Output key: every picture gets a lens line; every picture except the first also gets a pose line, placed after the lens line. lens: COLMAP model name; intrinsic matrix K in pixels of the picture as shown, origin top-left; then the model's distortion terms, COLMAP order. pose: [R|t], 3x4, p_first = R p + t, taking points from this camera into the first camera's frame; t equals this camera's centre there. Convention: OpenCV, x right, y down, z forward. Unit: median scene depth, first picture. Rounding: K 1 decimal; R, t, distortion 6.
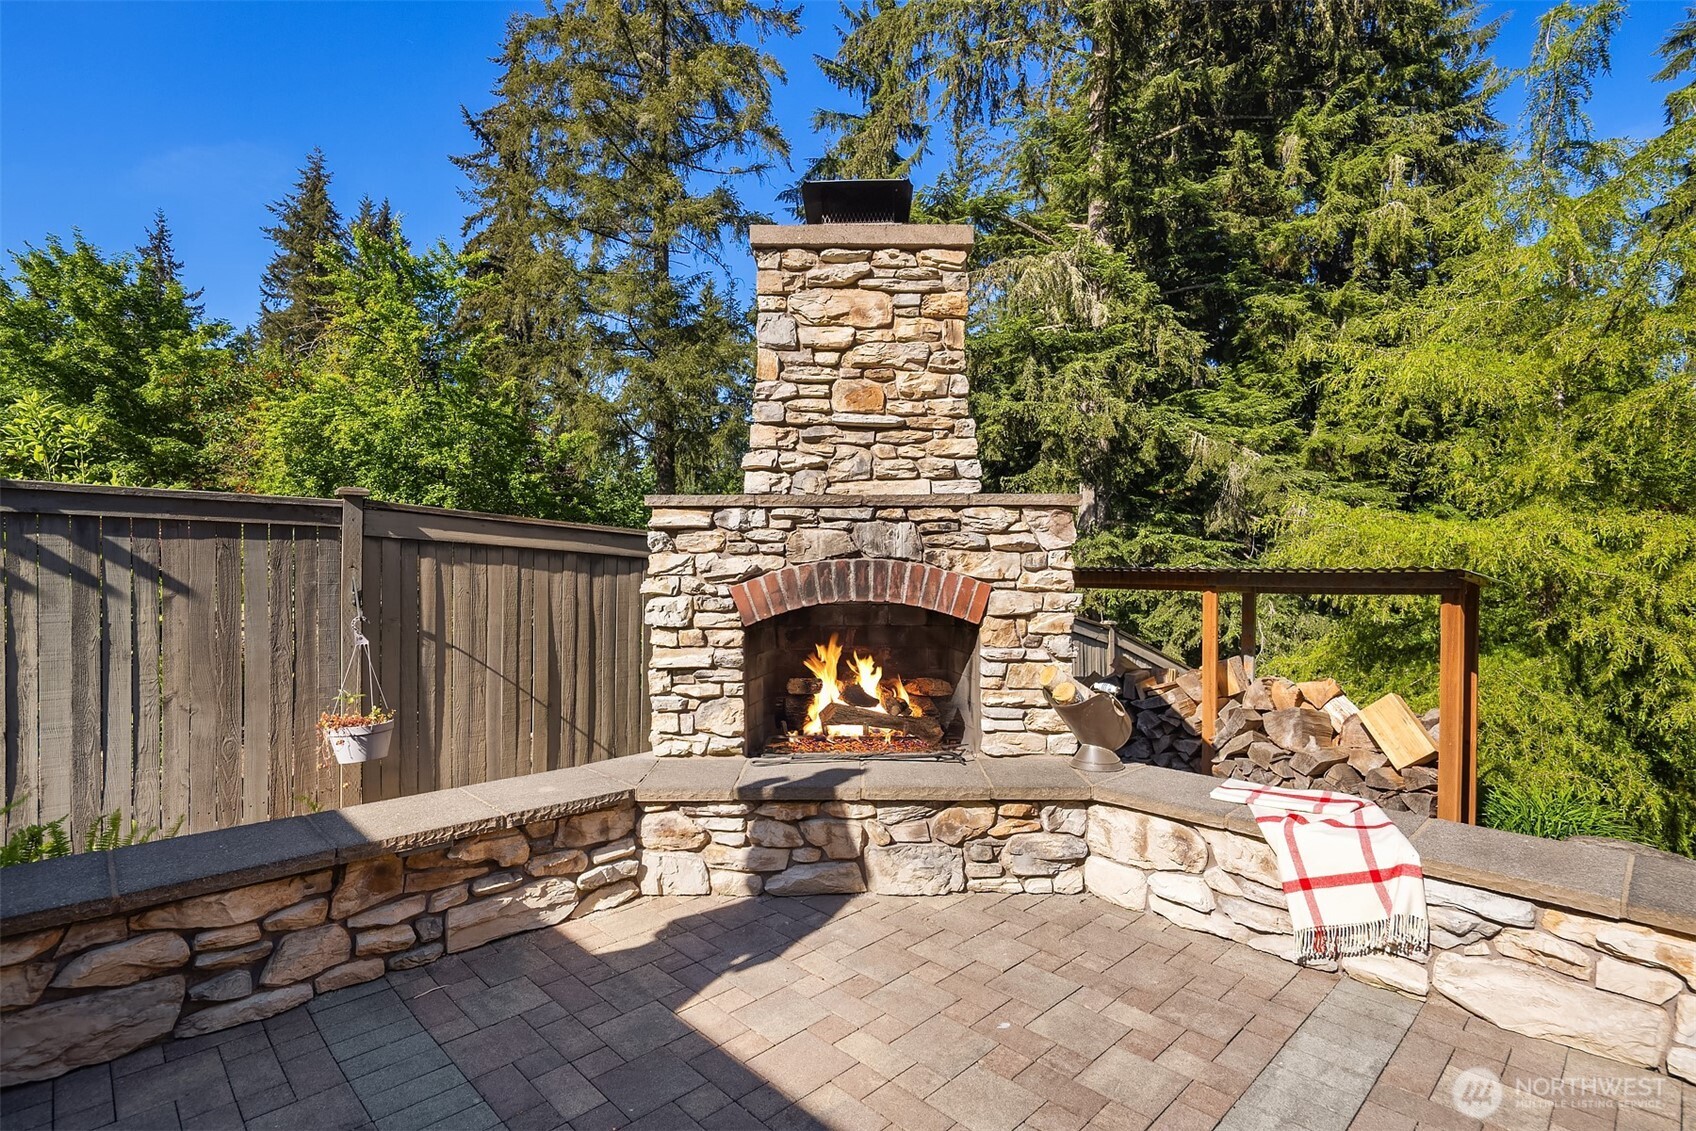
lens RADIAL K [[826.4, 0, 849.8], [0, 826.4, 573.8], [0, 0, 1]] dist [0.000027, -0.000442]
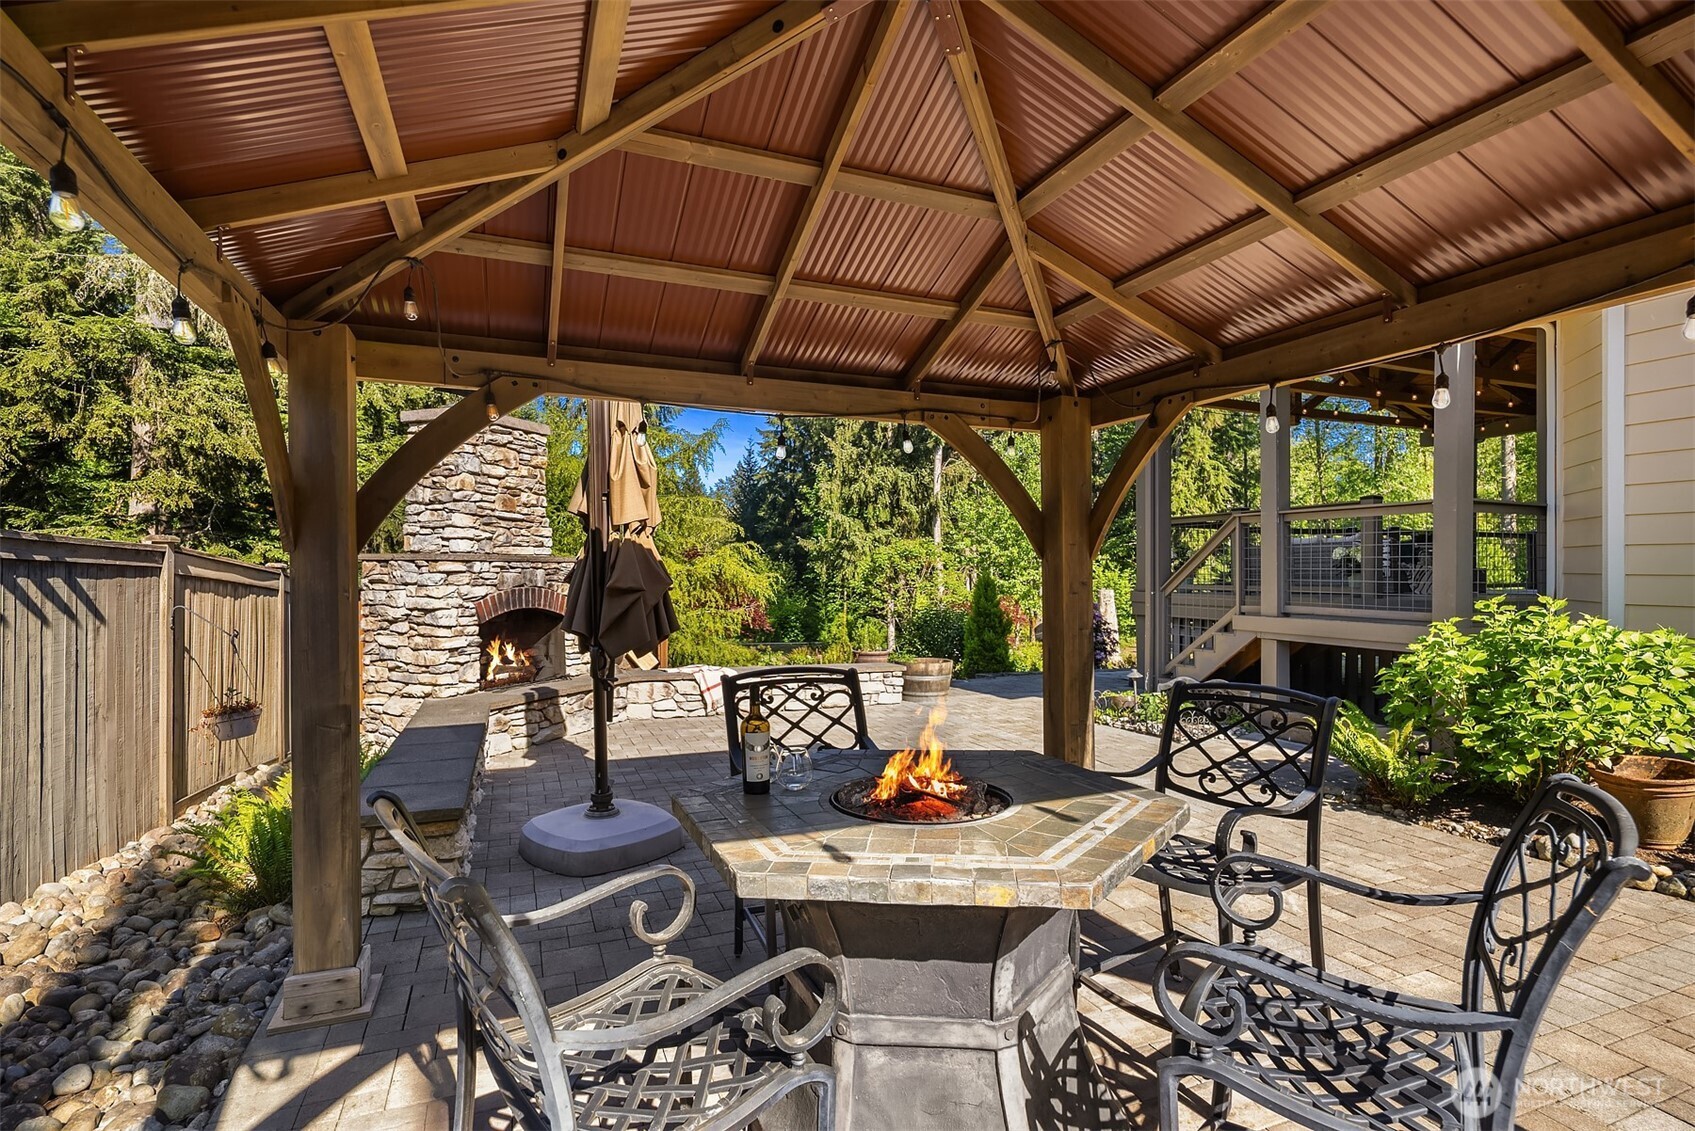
lens RADIAL K [[825.9, 0, 849.3], [0, 825.9, 573.8], [0, 0, 1]] dist [0.000027, -0.000442]
pose [[0.380243, 0.000141, 0.924887, -1.484596], [0.006612, 0.999974, -0.002871, -0.037856], [-0.924863, 0.007207, 0.380232, -0.485049]]
